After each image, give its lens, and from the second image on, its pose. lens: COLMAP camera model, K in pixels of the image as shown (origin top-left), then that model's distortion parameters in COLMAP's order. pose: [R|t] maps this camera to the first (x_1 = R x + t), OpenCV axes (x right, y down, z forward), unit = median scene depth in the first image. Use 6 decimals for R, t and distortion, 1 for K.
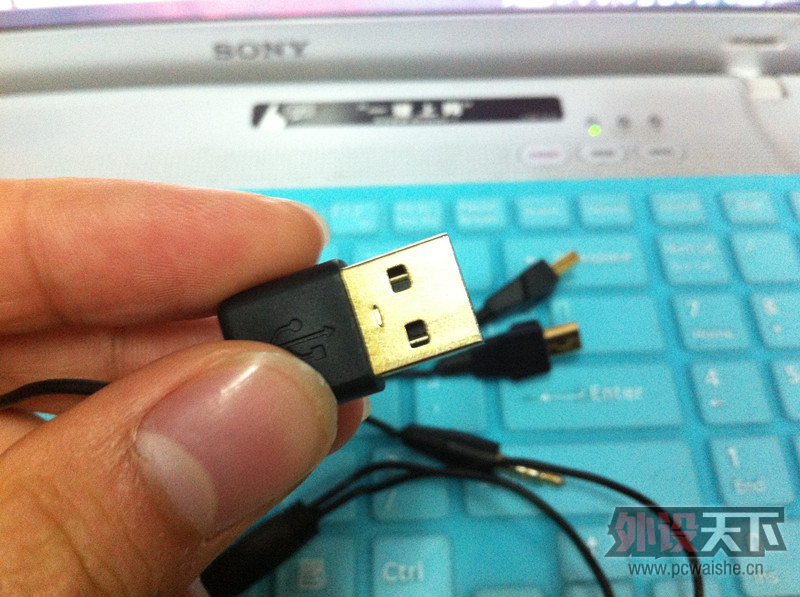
lens RADIAL K [[828.8, 0, 400.0], [0, 828.8, 298.5], [0, 0, 1]] dist [0.077126, -0.327685]
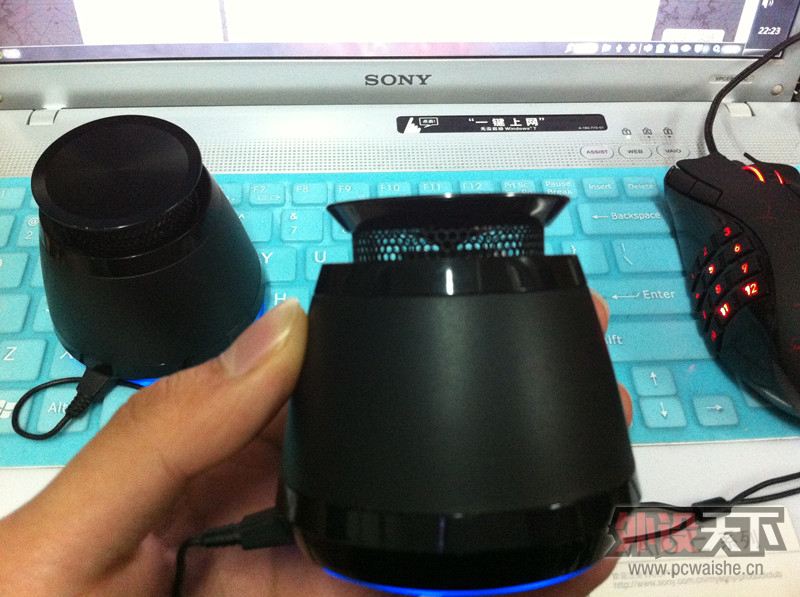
lens RADIAL K [[806.7, 0, 400.0], [0, 806.7, 298.5], [0, 0, 1]] dist [0.113025, -0.360644]
pose [[0.998426, 0.002210, 0.056044, -0.292044], [-0.000400, 0.999478, -0.032291, 0.153624], [-0.056086, 0.032217, 0.997906, -0.480760]]
